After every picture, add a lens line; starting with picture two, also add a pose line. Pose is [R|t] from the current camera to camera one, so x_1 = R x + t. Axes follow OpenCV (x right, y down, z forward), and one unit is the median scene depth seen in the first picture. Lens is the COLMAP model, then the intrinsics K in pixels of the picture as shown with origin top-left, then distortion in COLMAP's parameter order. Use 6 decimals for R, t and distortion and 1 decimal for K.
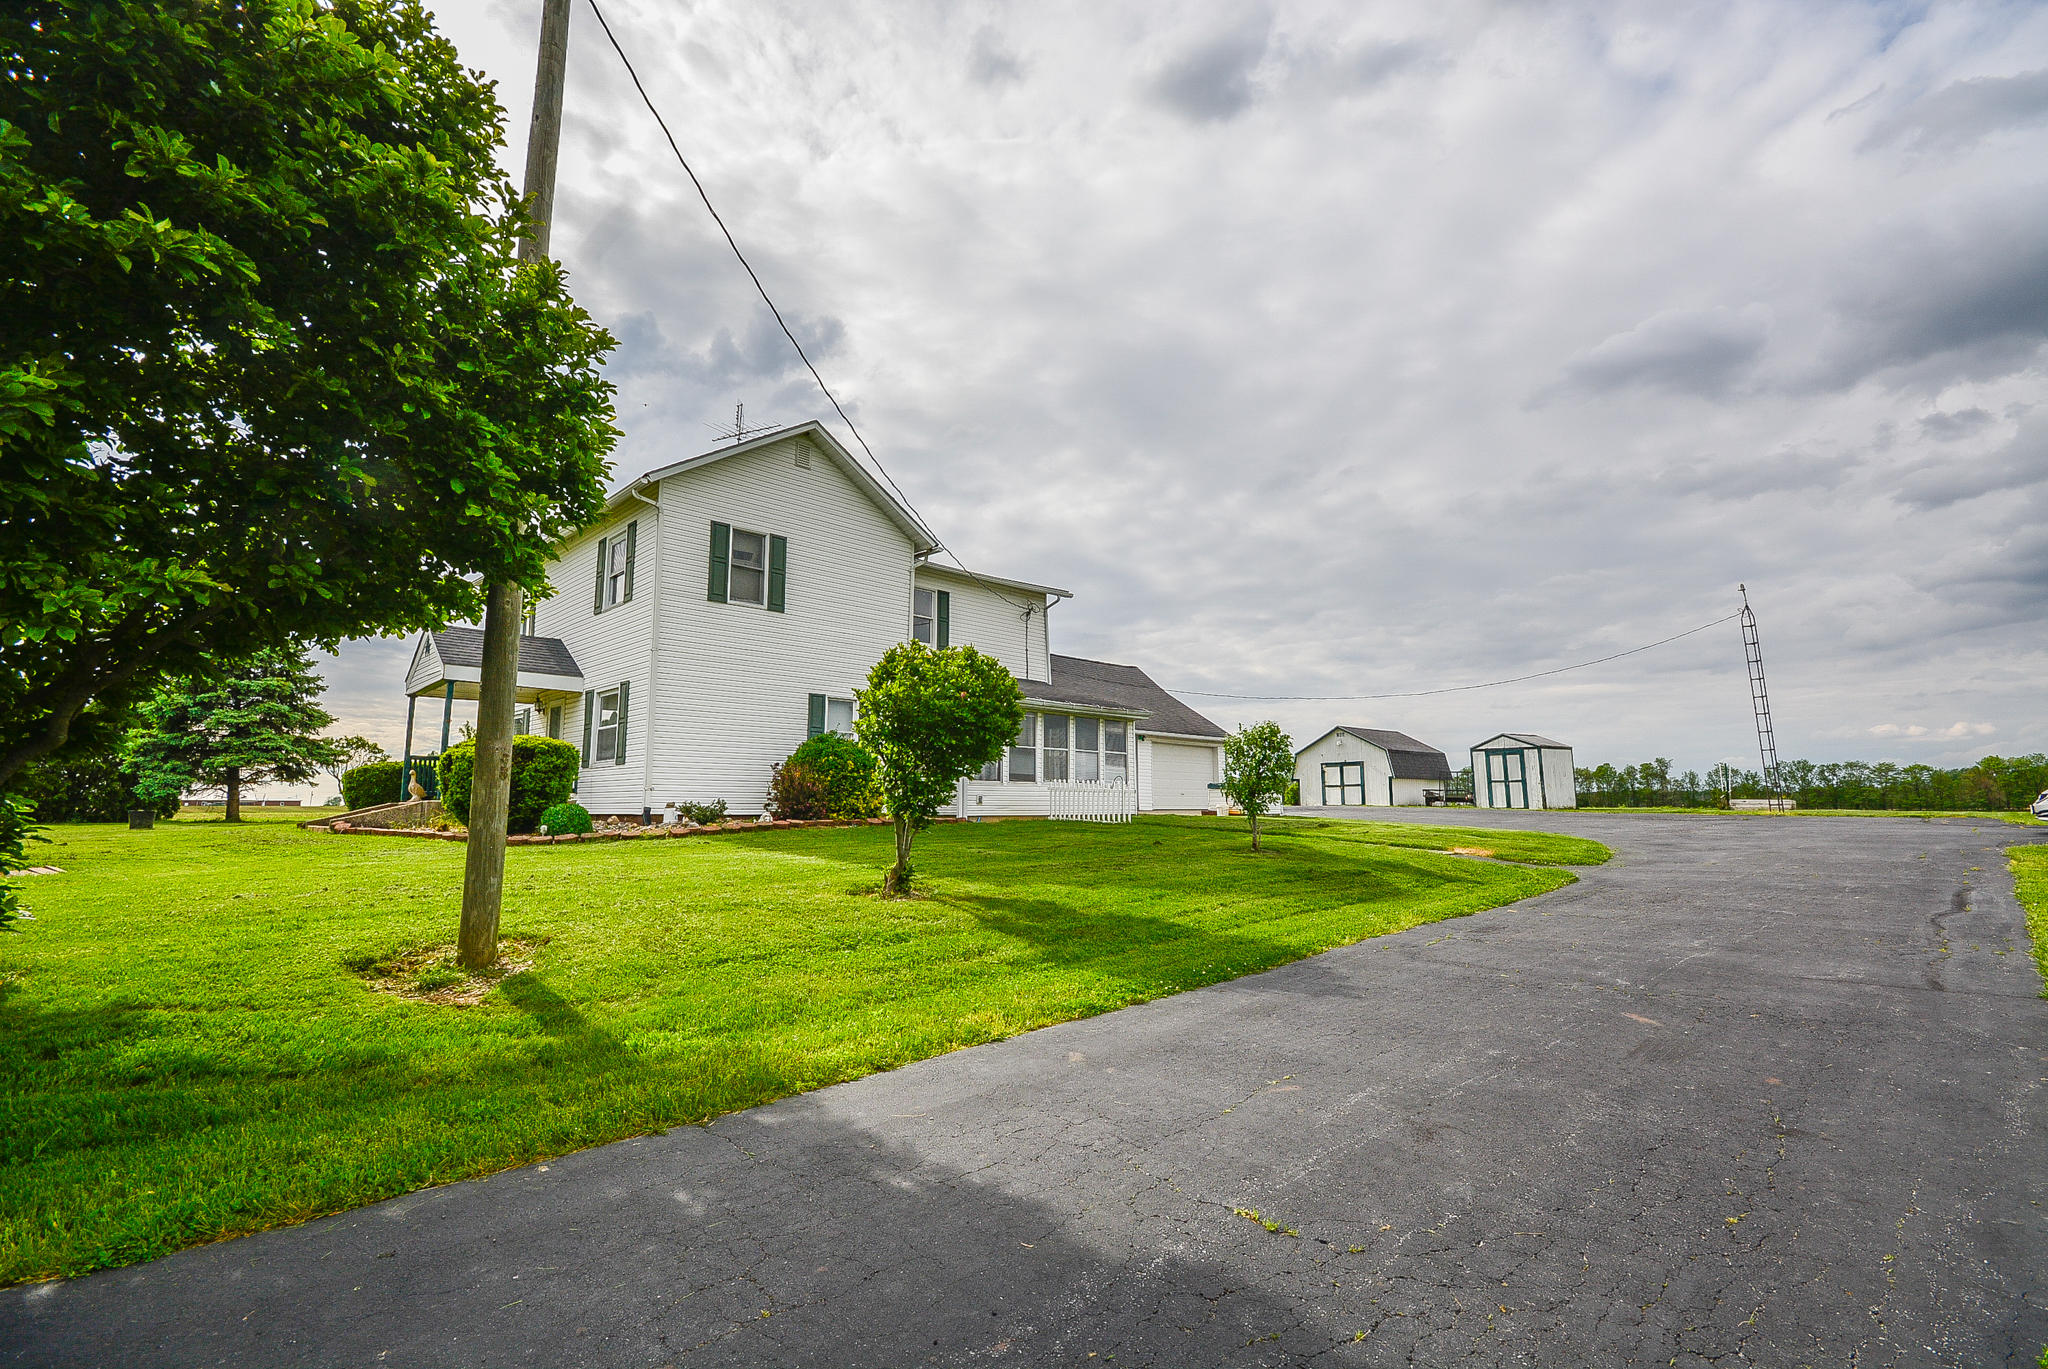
lens RADIAL K [[903.6, 0, 1024.0], [0, 903.6, 684.5], [0, 0, 1]] dist [-0.000013, 0.000068]
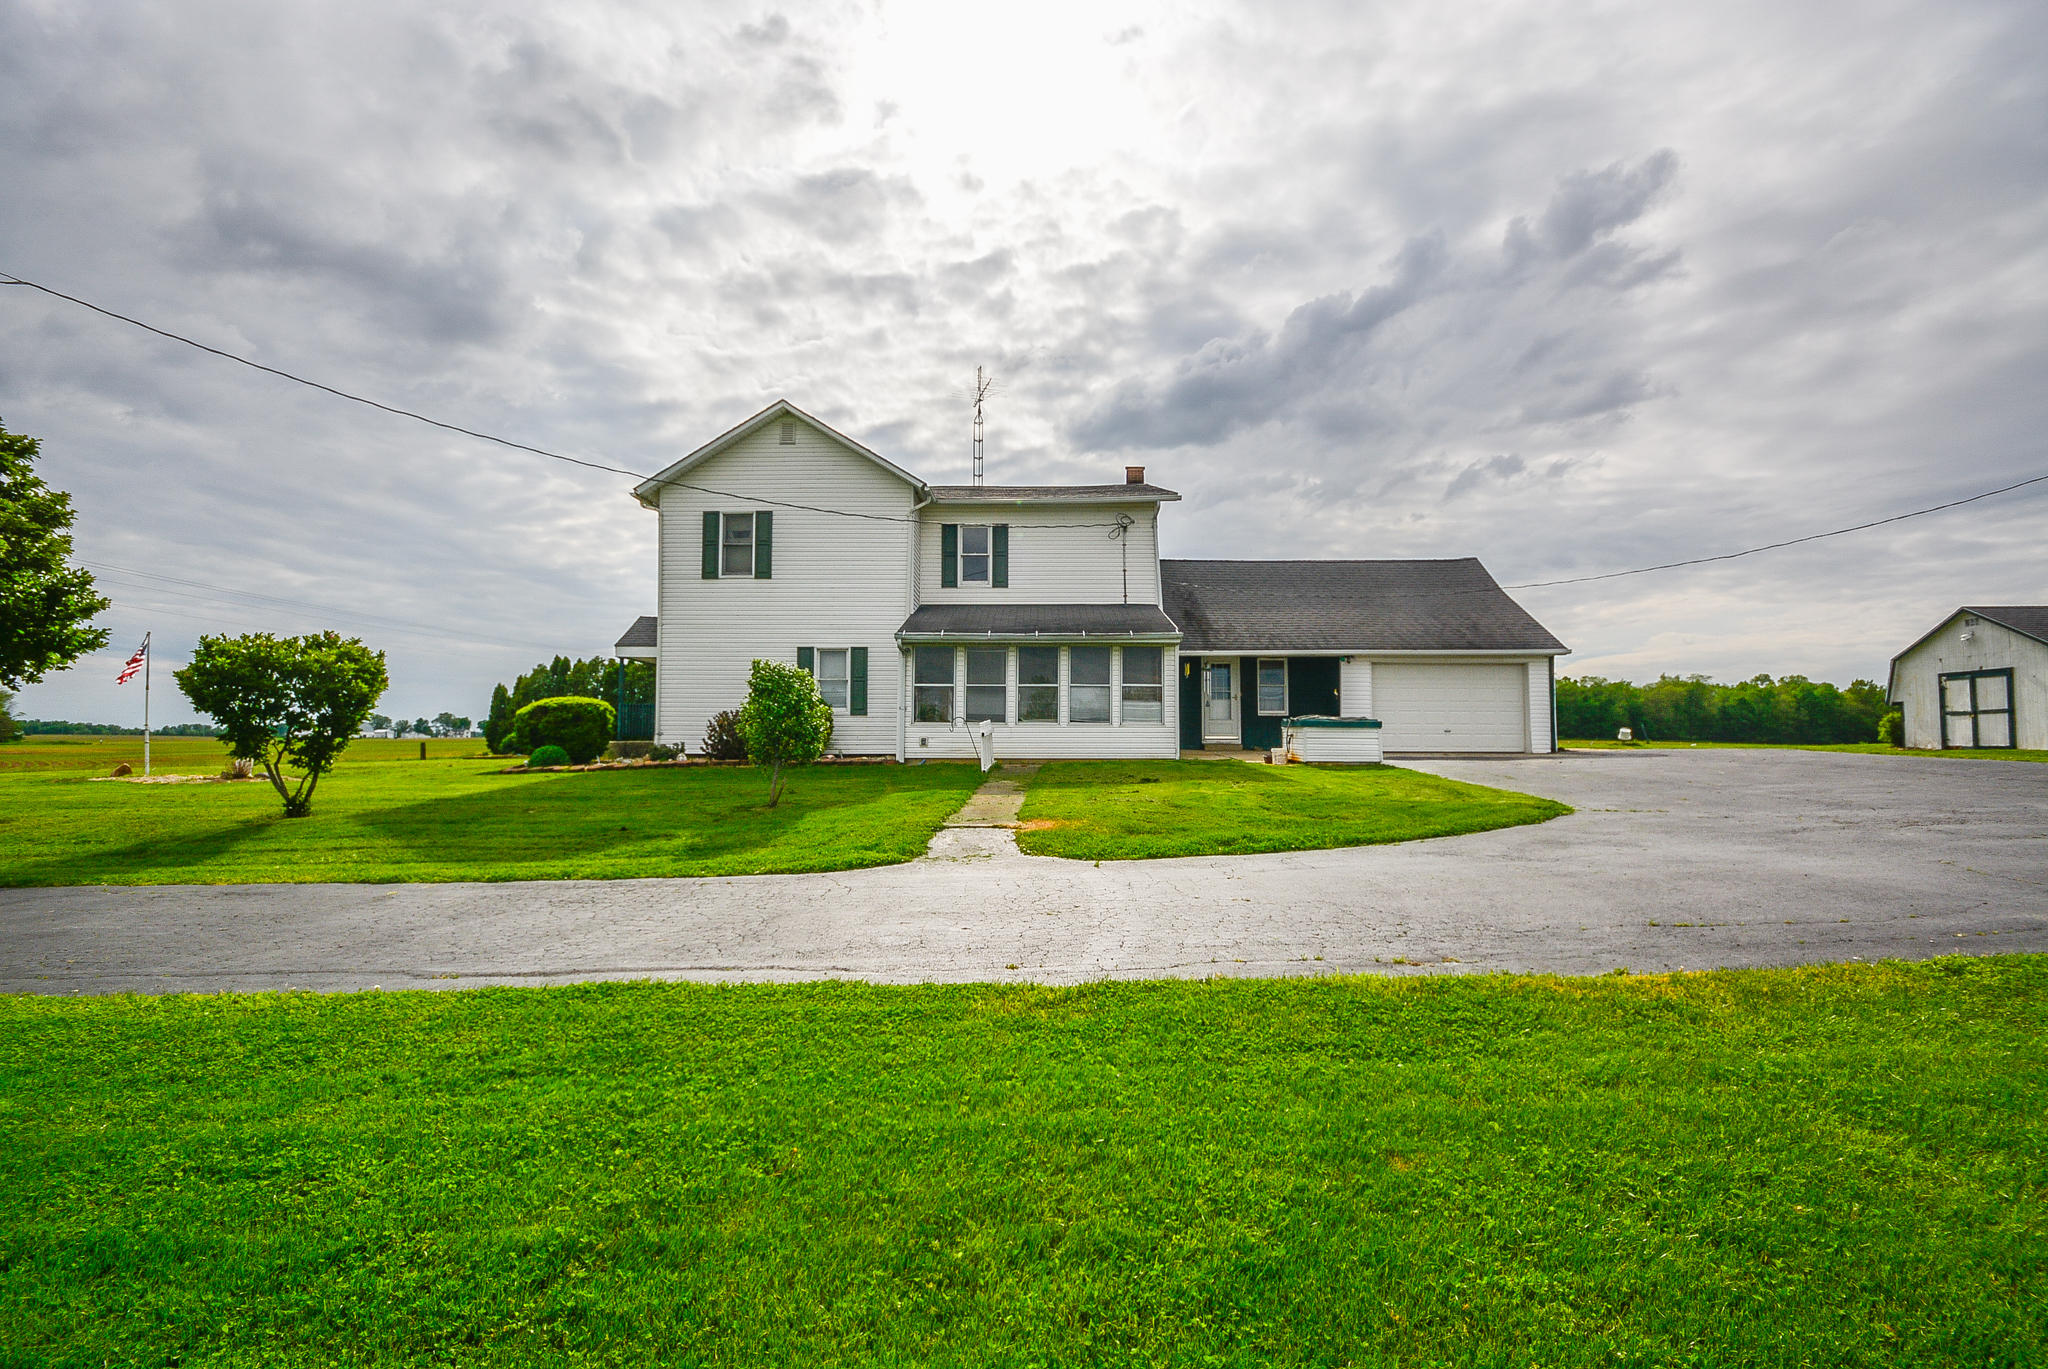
lens RADIAL K [[923.1, 0, 1024.0], [0, 923.1, 684.5], [0, 0, 1]] dist [-0.001809, -0.000403]
pose [[0.705050, -0.039721, -0.708044, 0.398219], [0.092608, 0.995037, 0.036395, 0.021078], [0.703085, -0.091231, 0.705230, 0.201301]]
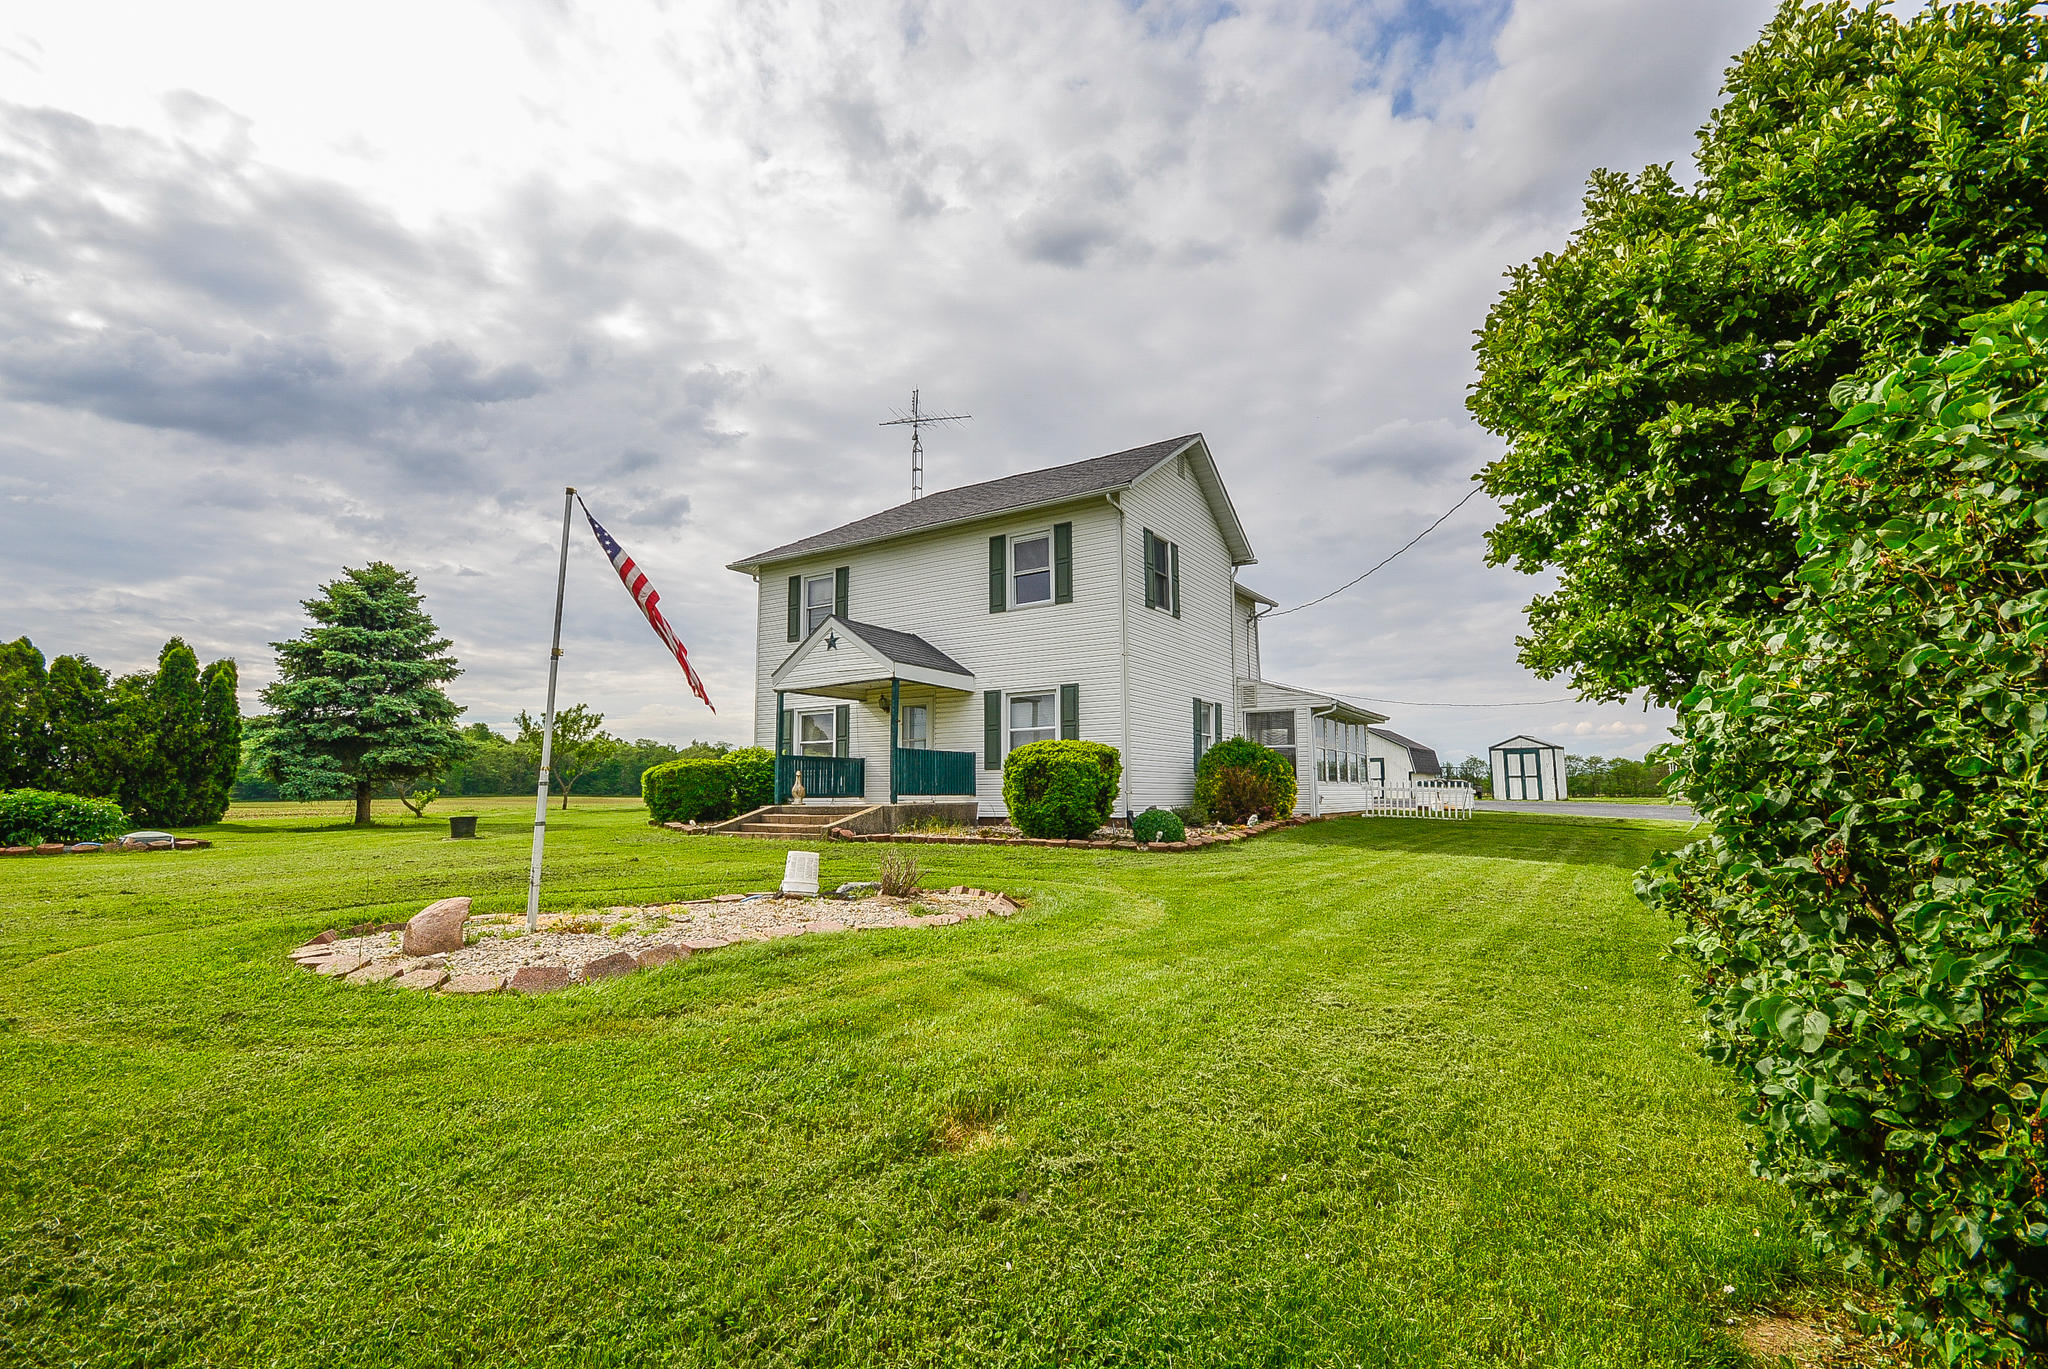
lens RADIAL K [[886.2, 0, 1029.5], [0, 886.2, 659.0], [0, 0, 1]] dist [-0.000856, -0.000013]
pose [[0.975844, 0.029126, 0.216519, -0.333449], [-0.025116, 0.999459, -0.021250, -0.003305], [-0.217021, 0.015298, 0.976047, 0.028991]]
